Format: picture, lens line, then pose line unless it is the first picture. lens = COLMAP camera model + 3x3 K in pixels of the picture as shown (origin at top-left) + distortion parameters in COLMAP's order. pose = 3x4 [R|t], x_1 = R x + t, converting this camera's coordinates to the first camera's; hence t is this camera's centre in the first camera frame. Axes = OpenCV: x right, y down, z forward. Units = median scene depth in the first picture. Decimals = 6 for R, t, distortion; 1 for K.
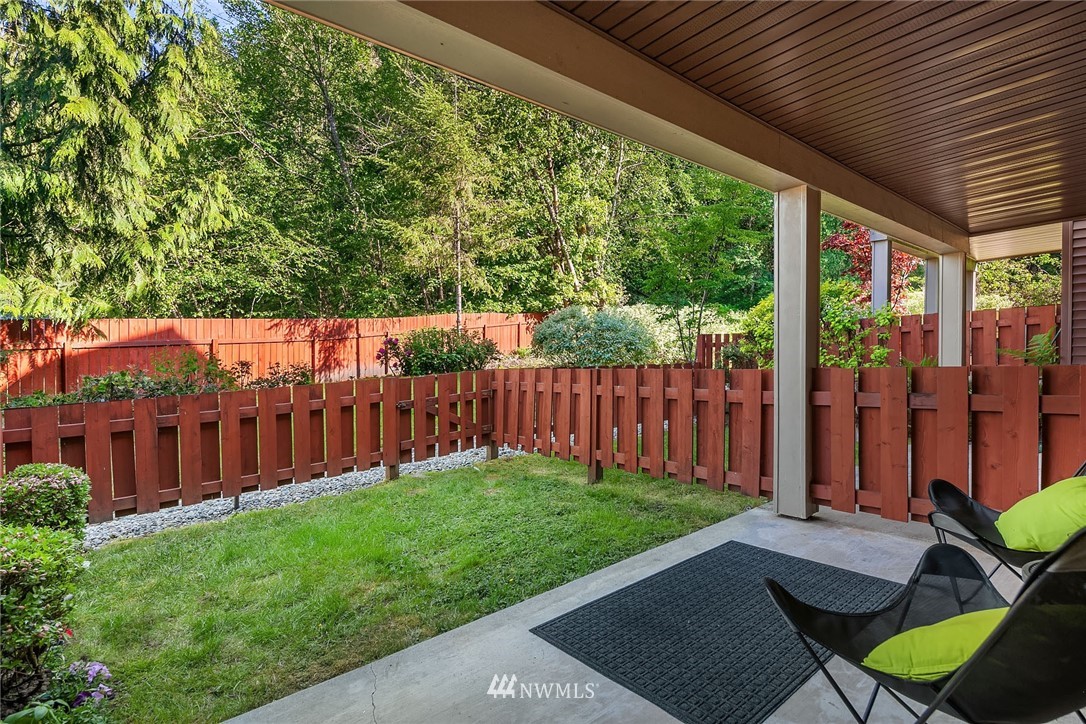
lens RADIAL K [[537.5, 0, 571.8], [0, 537.5, 325.2], [0, 0, 1]] dist [0.002886, -0.009637]
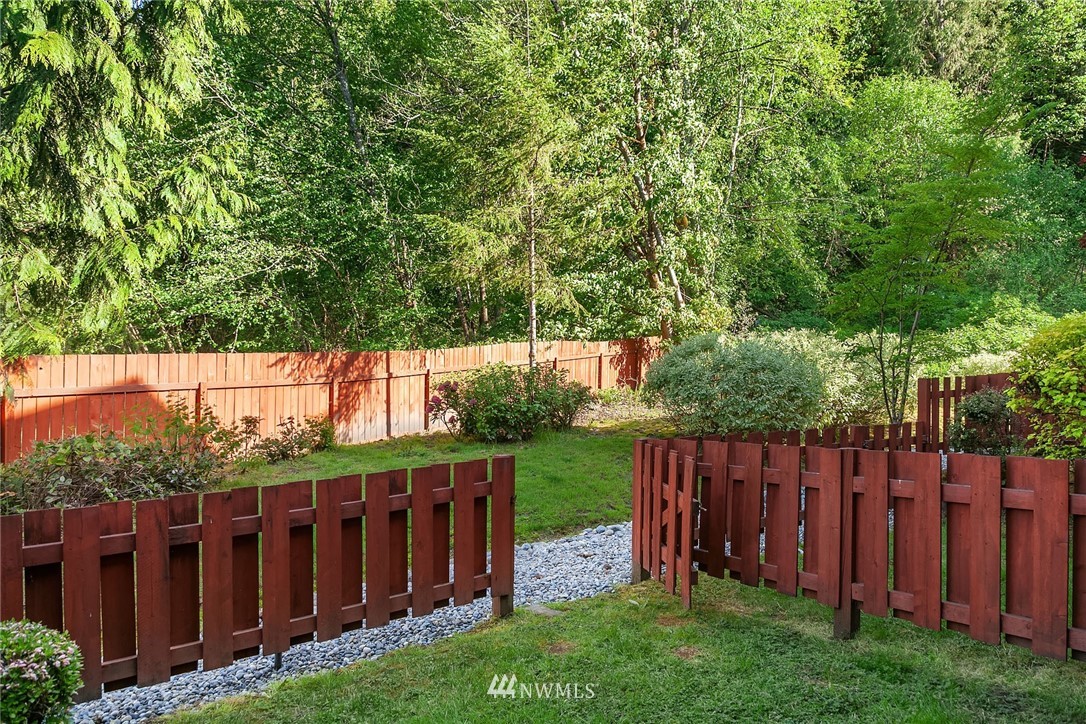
lens RADIAL K [[689.4, 0, 542.7], [0, 689.4, 328.3], [0, 0, 1]] dist [-0.010980, -0.000793]
pose [[0.997766, -0.002004, -0.066780, -0.154528], [0.000344, 0.999691, -0.024862, -0.022098], [0.066809, 0.024783, 0.997458, 0.123416]]
